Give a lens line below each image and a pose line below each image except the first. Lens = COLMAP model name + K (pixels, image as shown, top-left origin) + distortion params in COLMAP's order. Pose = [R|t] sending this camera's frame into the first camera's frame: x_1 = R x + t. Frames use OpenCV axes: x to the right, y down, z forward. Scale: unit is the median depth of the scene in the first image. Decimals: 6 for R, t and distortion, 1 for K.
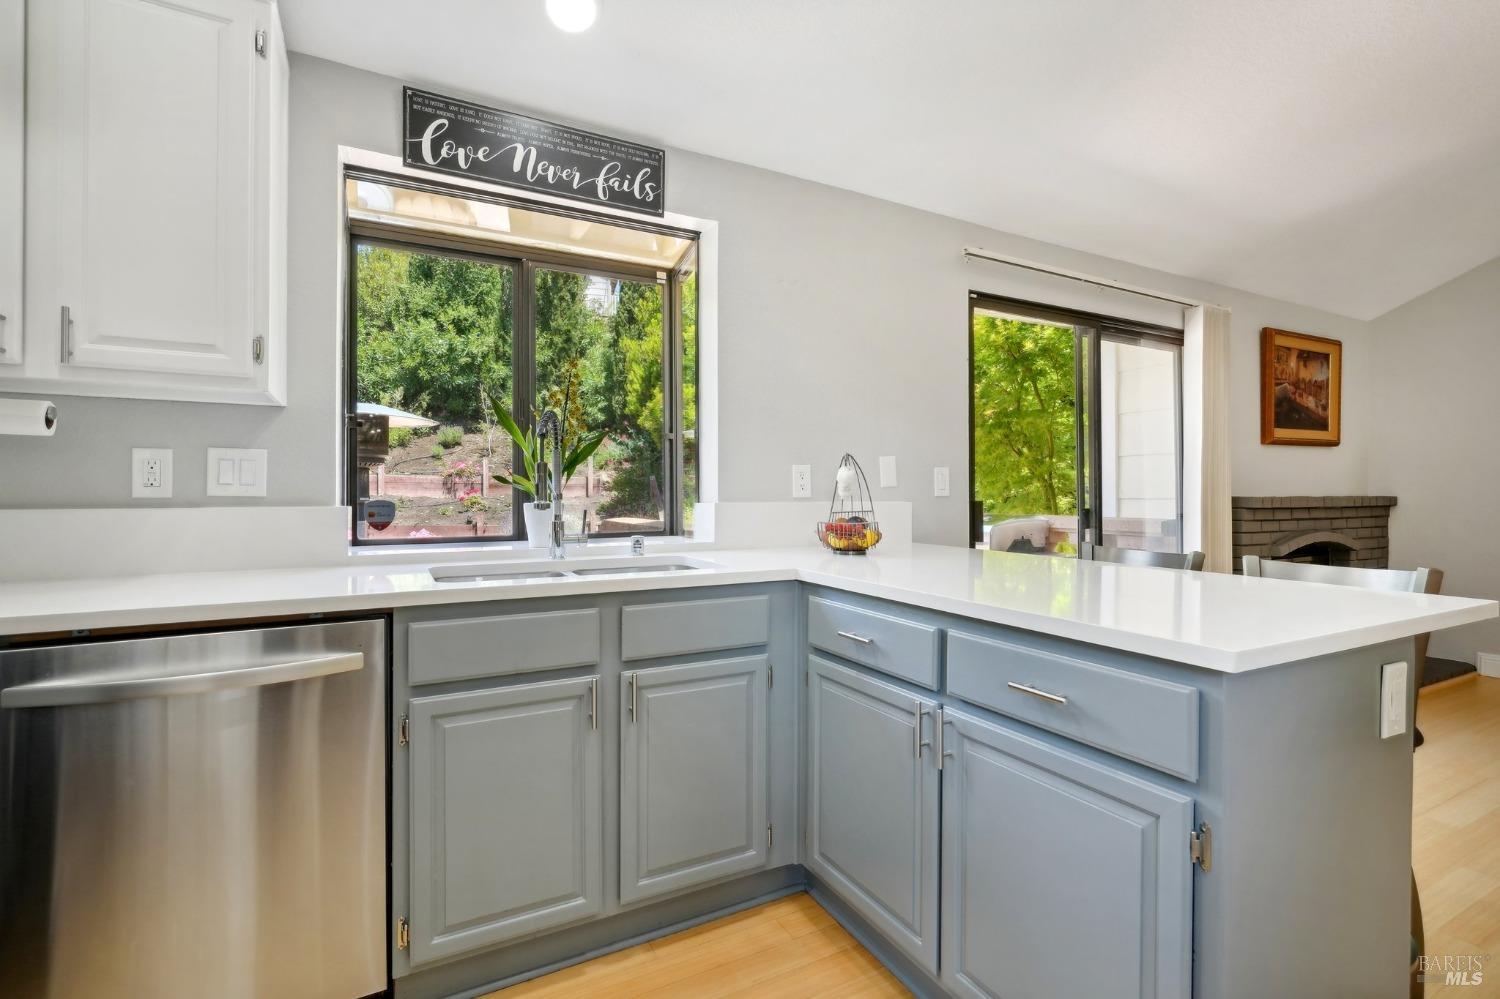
lens RADIAL K [[702.7, 0, 750.0], [0, 702.7, 499.5], [0, 0, 1]] dist [0.023446, 0.000222]
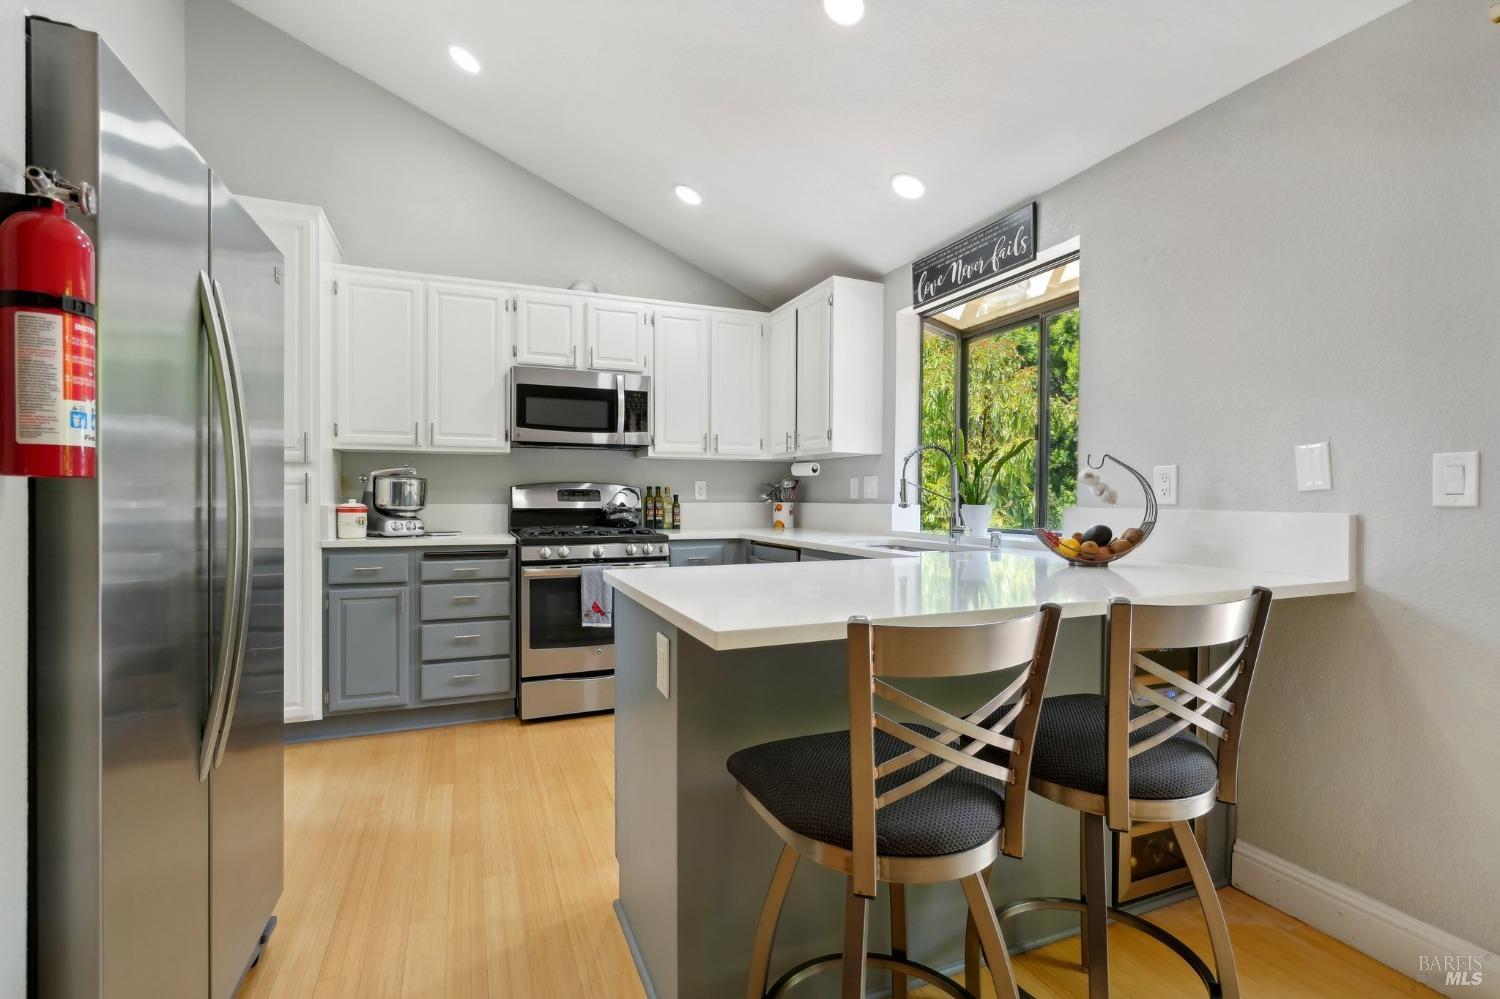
lens RADIAL K [[692.6, 0, 749.3], [0, 692.6, 511.1], [0, 0, 1]] dist [-0.001017, 0.000151]
pose [[-0.086298, 0.023102, -0.996002, 0.613096], [-0.013328, 0.999615, 0.024340, -0.005758], [0.996180, 0.015376, -0.085957, 0.370347]]
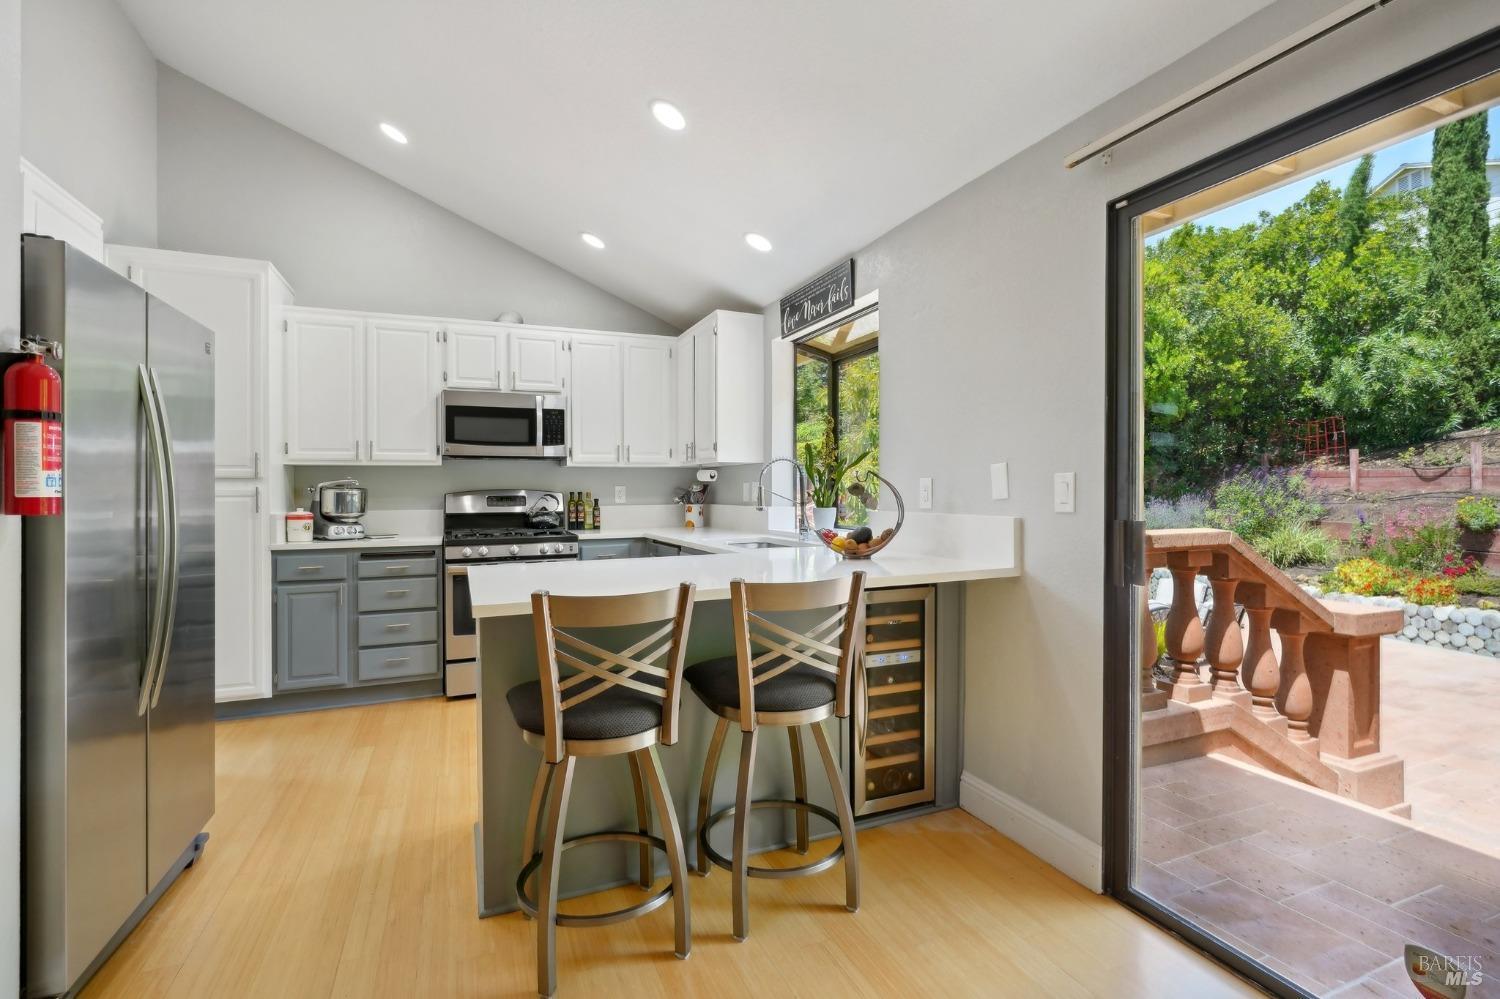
lens RADIAL K [[694.2, 0, 742.3], [0, 694.2, 496.9], [0, 0, 1]] dist [0.000211, 0.000707]
pose [[-0.086918, 0.010267, -0.996163, 0.737272], [-0.002145, 0.999943, 0.010493, -0.020333], [0.996213, 0.003049, -0.086891, 0.523341]]
